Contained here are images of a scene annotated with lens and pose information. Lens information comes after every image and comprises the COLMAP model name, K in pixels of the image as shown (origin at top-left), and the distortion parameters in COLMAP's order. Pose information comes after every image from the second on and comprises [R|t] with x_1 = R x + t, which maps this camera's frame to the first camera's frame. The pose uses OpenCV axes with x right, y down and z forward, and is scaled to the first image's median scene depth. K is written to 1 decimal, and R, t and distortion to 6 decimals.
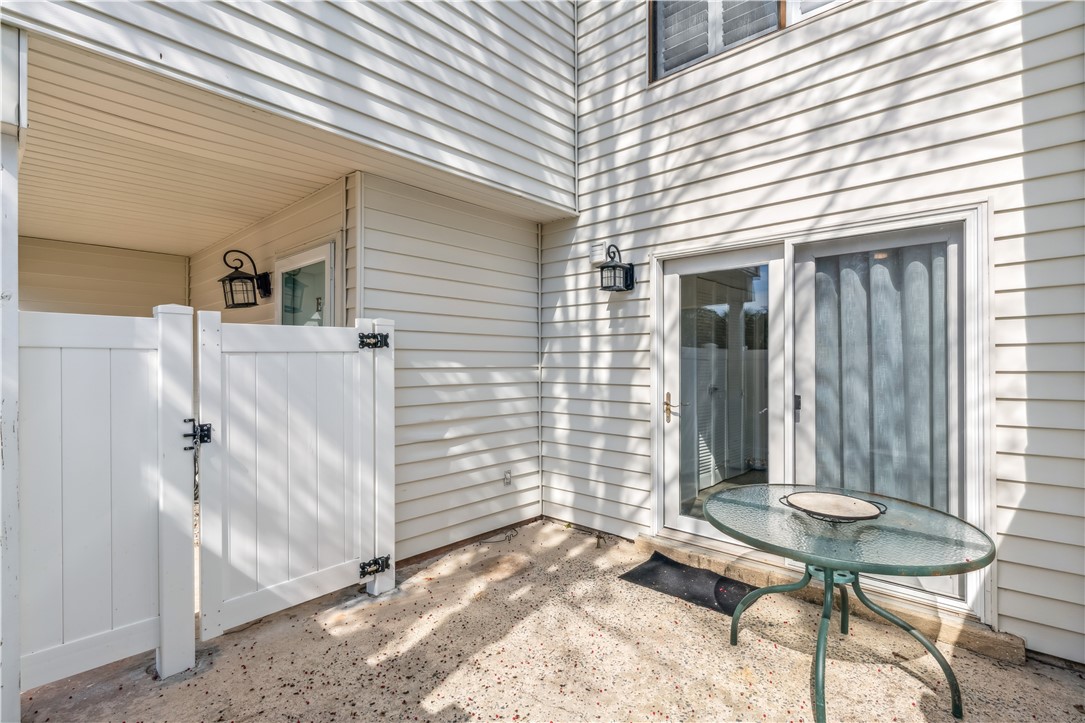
lens RADIAL K [[518.0, 0, 539.2], [0, 518.0, 361.8], [0, 0, 1]] dist [0.004779, -0.000629]
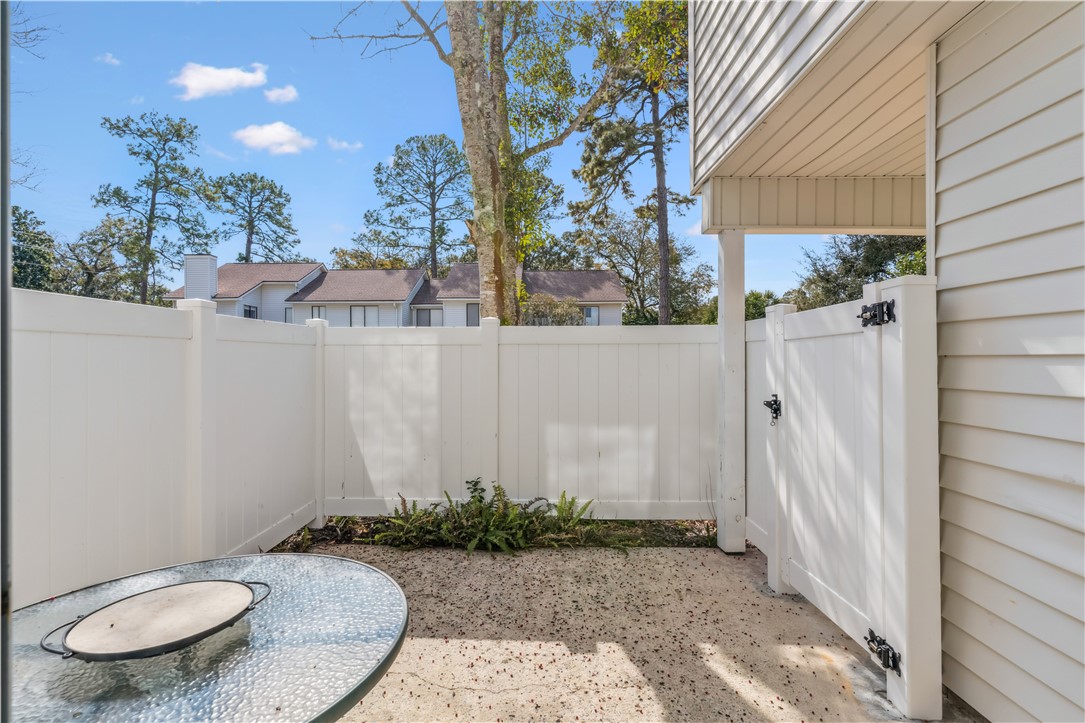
lens RADIAL K [[518.0, 0, 540.4], [0, 518.0, 359.6], [0, 0, 1]] dist [0.004779, -0.000629]
pose [[-0.736560, 0.001282, -0.676371, 0.528369], [-0.000272, 0.999998, 0.002192, 0.020515], [0.676373, 0.001798, -0.736557, 1.361000]]
